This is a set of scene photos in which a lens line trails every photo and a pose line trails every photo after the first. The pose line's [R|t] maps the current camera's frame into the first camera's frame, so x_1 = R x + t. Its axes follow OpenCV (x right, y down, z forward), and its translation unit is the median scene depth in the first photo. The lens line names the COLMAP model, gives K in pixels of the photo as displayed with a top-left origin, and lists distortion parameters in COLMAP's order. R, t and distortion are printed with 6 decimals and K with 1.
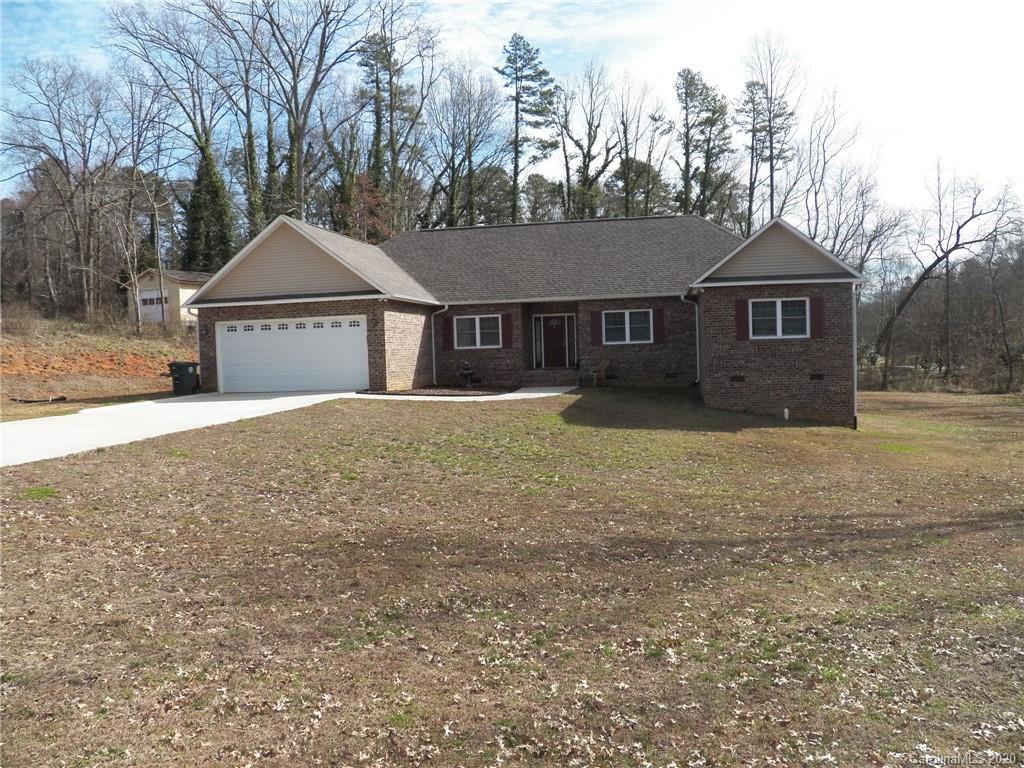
lens RADIAL K [[829.7, 0, 515.1], [0, 829.7, 387.4], [0, 0, 1]] dist [-0.139530, 0.081160]
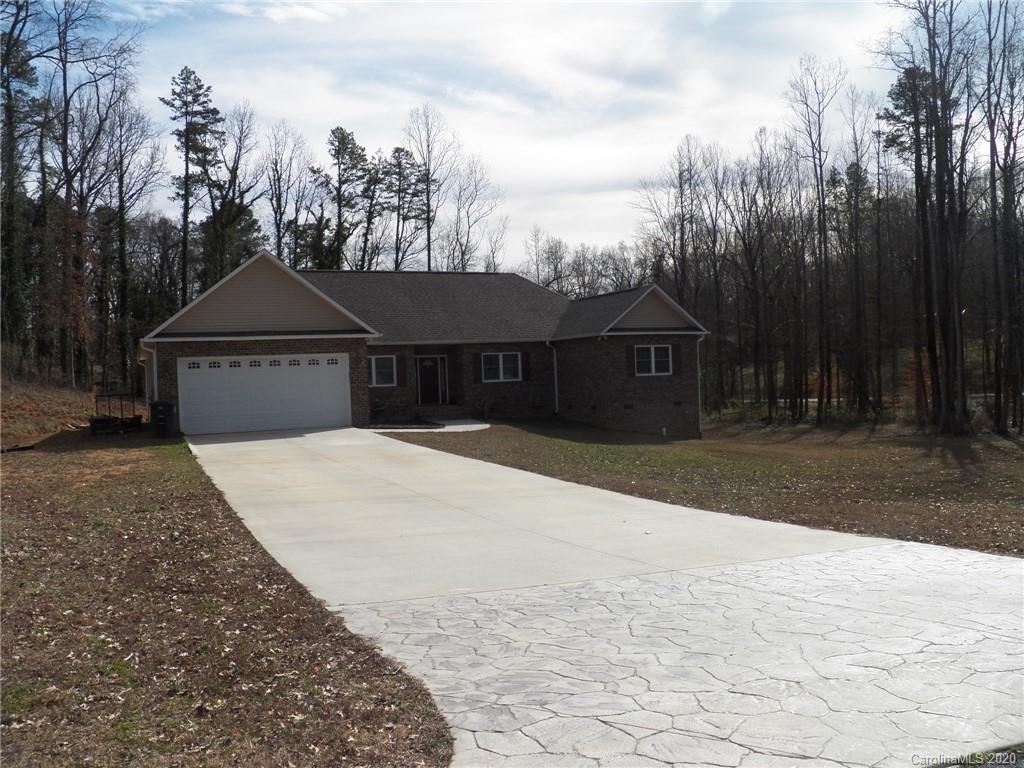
lens RADIAL K [[829.7, 0, 514.7], [0, 829.7, 385.2], [0, 0, 1]] dist [-0.139530, 0.081160]
pose [[0.810682, -0.006686, 0.585448, -0.532361], [0.040599, 0.998170, -0.044820, 0.005685], [-0.584077, 0.060104, 0.809470, 0.041322]]
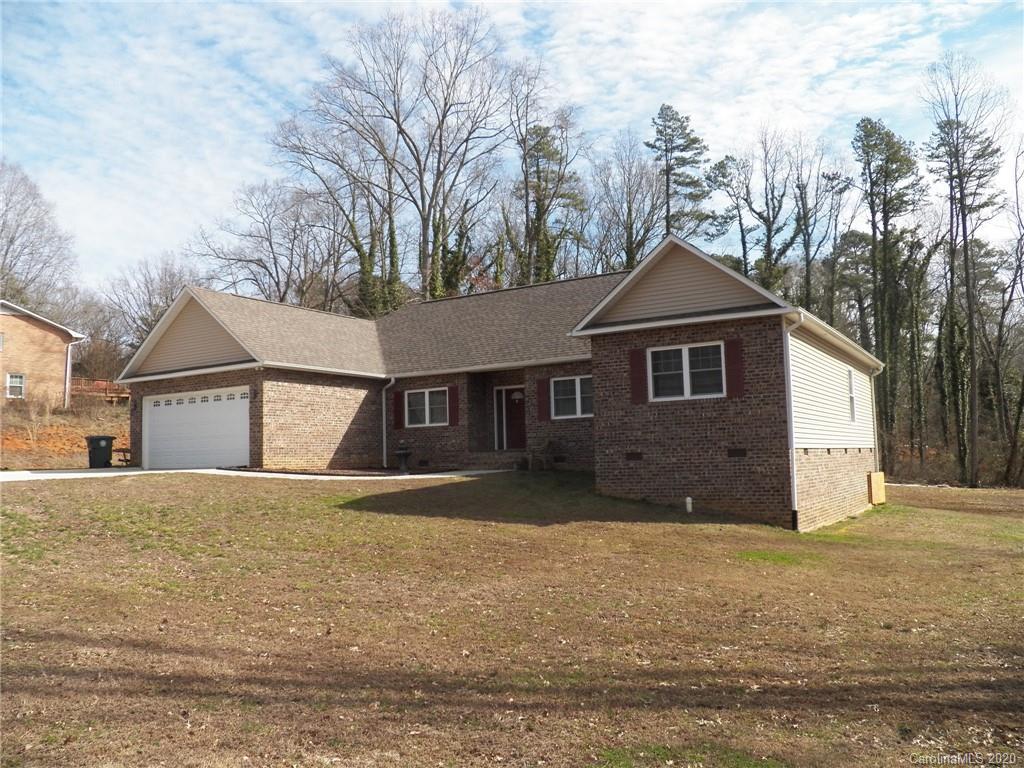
lens RADIAL K [[829.7, 0, 509.3], [0, 829.7, 381.7], [0, 0, 1]] dist [-0.139530, 0.081160]
pose [[0.931090, -0.028605, -0.363665, 0.366896], [-0.019450, 0.991610, -0.127795, 0.016890], [0.364270, 0.126062, 0.922722, 0.223357]]
